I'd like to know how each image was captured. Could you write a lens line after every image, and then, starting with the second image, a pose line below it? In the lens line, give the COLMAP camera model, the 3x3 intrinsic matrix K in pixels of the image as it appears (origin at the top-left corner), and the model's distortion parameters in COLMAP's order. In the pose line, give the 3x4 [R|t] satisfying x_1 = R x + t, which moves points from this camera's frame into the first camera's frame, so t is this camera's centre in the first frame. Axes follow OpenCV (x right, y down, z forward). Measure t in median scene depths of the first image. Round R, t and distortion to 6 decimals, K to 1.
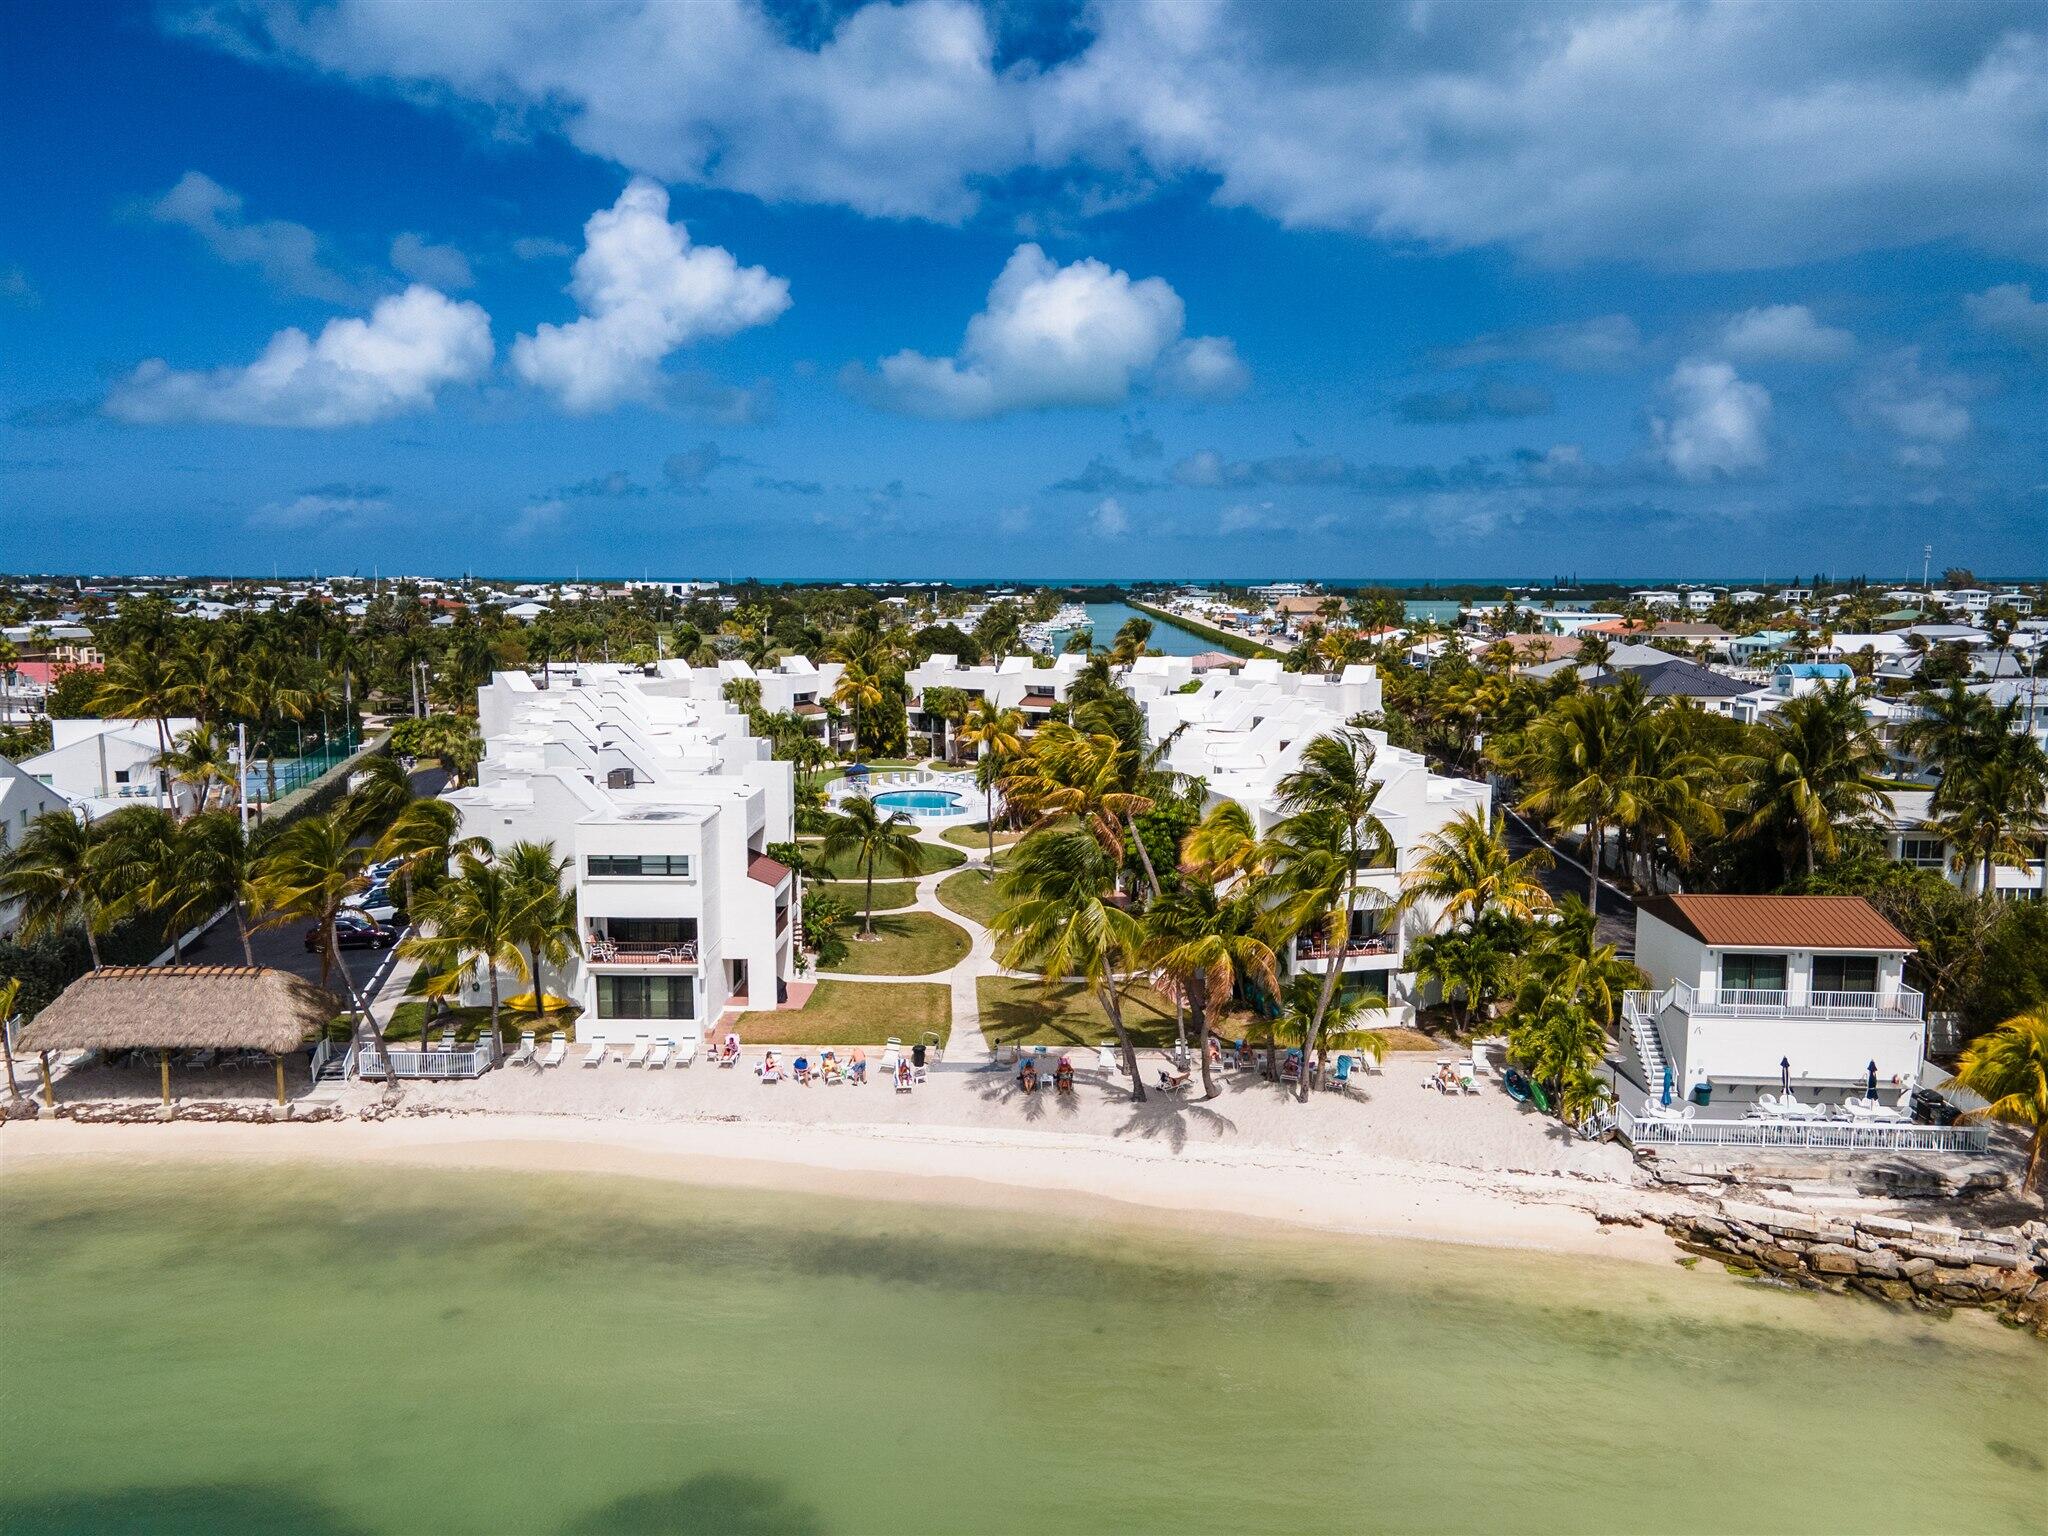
lens RADIAL K [[1457.3, 0, 1023.3], [0, 1457.3, 762.2], [0, 0, 1]] dist [0.020518, 0.001682]
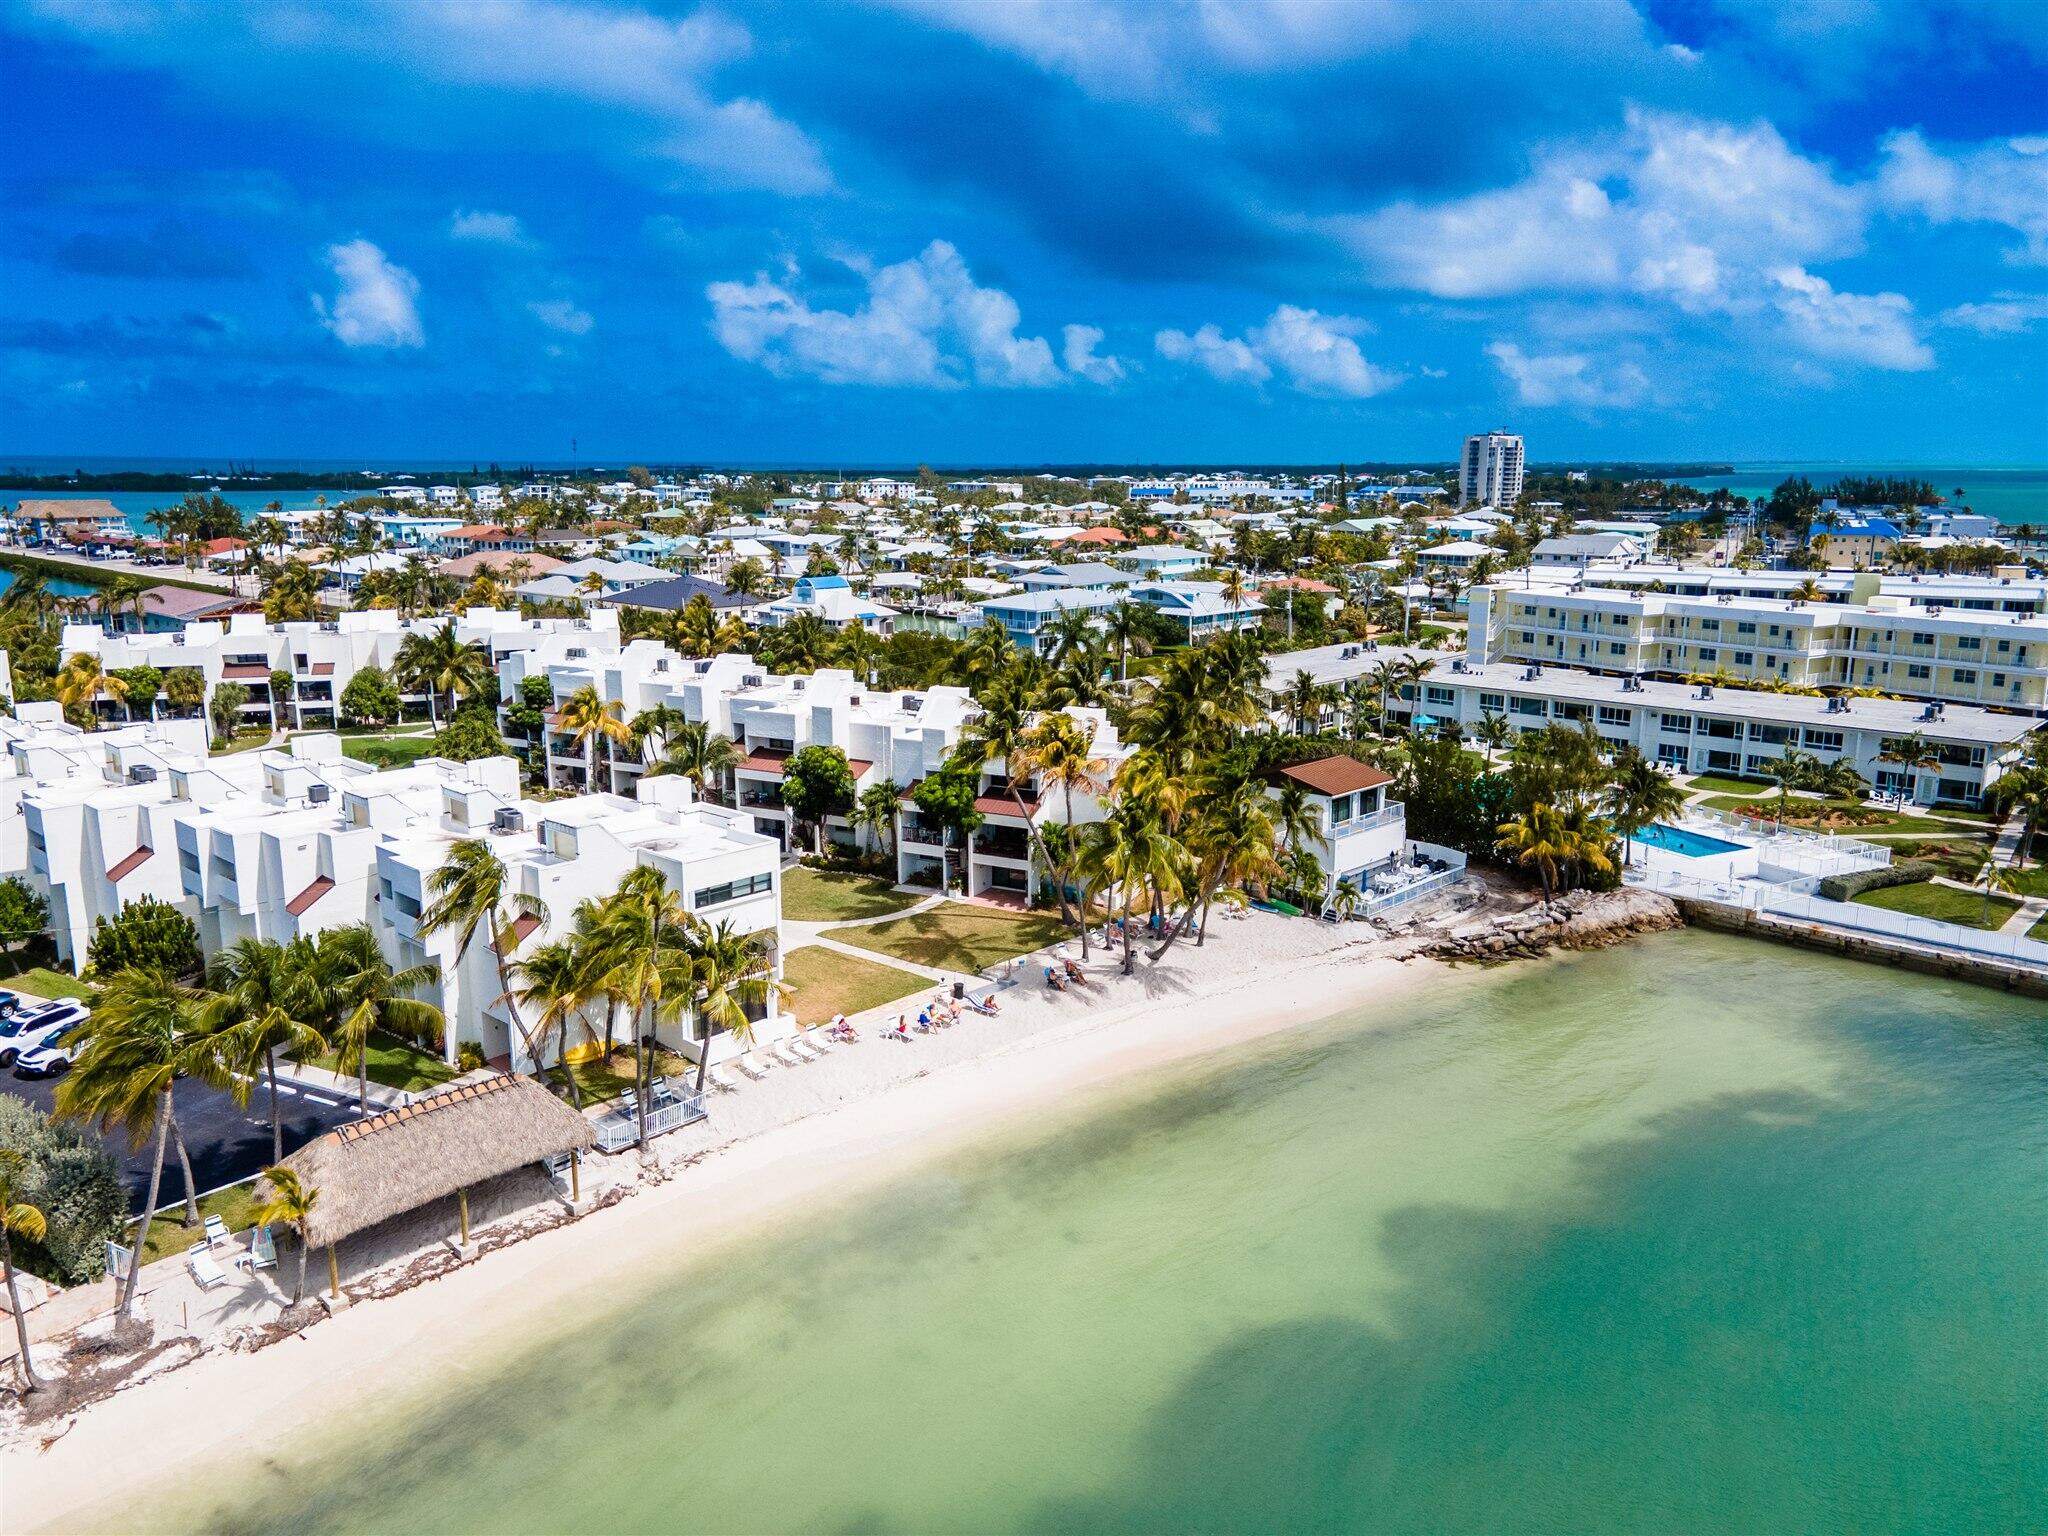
lens RADIAL K [[1499.5, 0, 1034.1], [0, 1499.5, 777.1], [0, 0, 1]] dist [0.037854, 0.000131]
pose [[0.652319, -0.150368, 0.742879, -0.943584], [0.088778, 0.988535, 0.122137, -0.124979], [-0.752727, -0.013721, 0.658190, 0.129427]]
